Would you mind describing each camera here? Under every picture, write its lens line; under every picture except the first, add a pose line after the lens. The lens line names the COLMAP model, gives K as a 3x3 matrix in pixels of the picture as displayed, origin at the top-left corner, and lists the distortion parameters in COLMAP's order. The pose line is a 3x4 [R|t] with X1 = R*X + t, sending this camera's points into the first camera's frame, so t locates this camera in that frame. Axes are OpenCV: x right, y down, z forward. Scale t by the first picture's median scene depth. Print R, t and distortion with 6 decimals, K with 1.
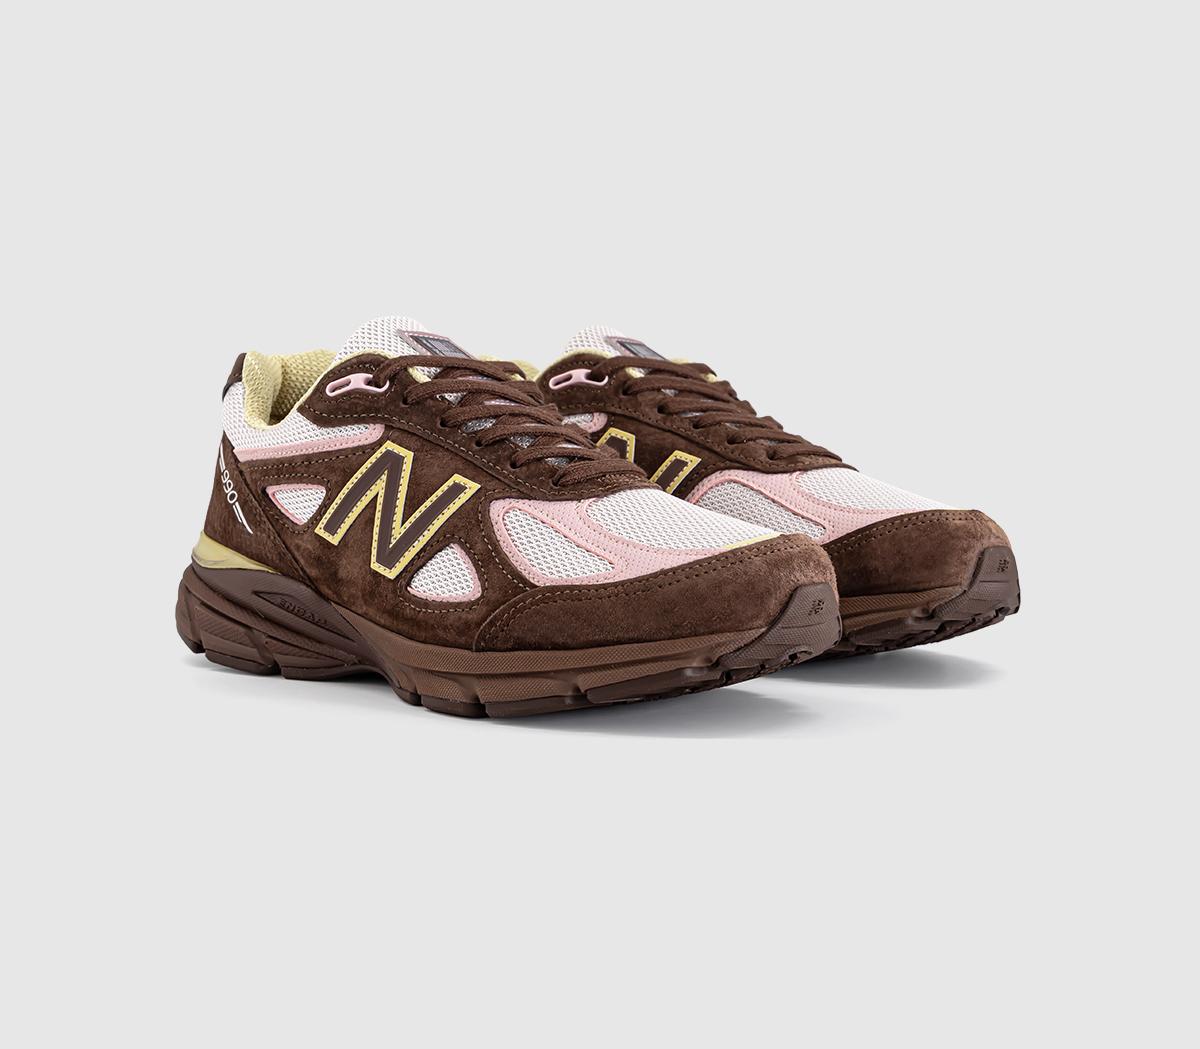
lens RADIAL K [[1716.3, 0, 600.0], [0, 1716.3, 524.5], [0, 0, 1]] dist [0.007611, 0.003189]
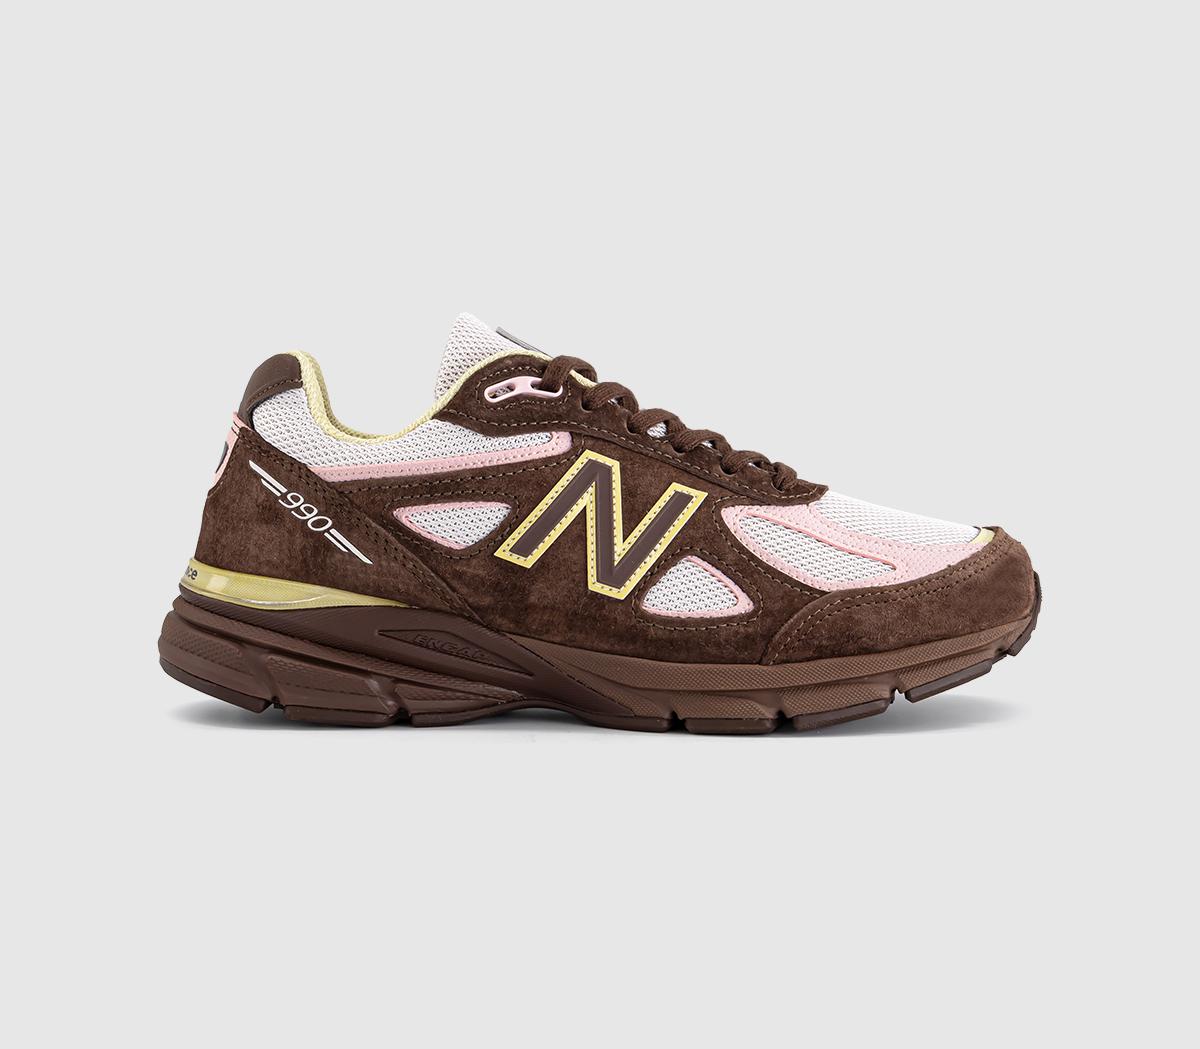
lens RADIAL K [[1716.3, 0, 600.0], [0, 1716.3, 524.5], [0, 0, 1]] dist [0.007611, 0.003189]
pose [[0.814198, -0.048594, 0.578550, -0.650027], [0.054218, 0.998500, 0.007566, -0.015584], [-0.578050, 0.025207, 0.815612, 0.251384]]
